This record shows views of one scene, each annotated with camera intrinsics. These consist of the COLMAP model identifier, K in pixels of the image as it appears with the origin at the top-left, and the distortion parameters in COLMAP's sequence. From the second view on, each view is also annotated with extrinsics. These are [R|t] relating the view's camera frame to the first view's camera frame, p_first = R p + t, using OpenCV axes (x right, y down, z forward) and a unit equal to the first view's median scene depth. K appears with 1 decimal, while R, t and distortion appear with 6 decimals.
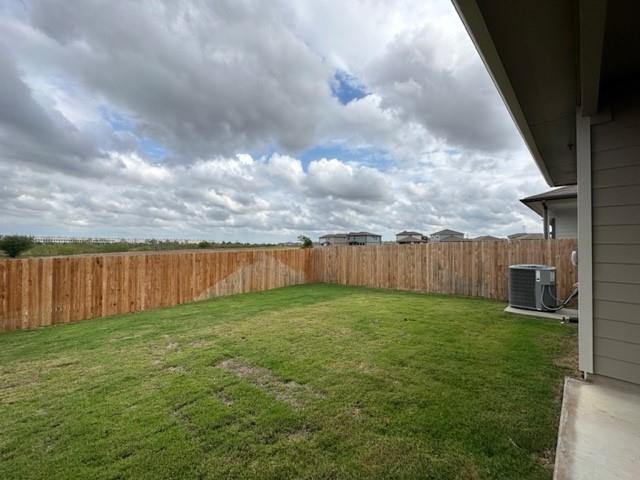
lens RADIAL K [[257.8, 0, 320.0], [0, 257.8, 240.0], [0, 0, 1]] dist [-0.001212, 0.000304]
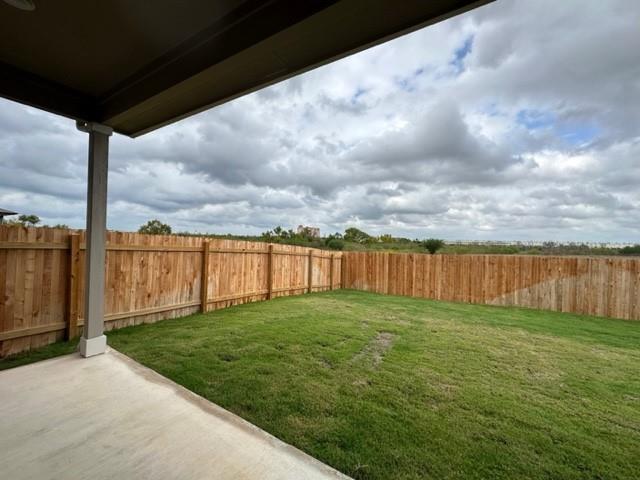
lens RADIAL K [[257.8, 0, 320.0], [0, 257.8, 240.0], [0, 0, 1]] dist [-0.001212, 0.000304]
pose [[0.249249, -0.002663, -0.968436, 0.340393], [-0.007178, 0.999964, -0.004597, -0.001023], [0.968413, 0.008097, 0.249221, 0.132873]]
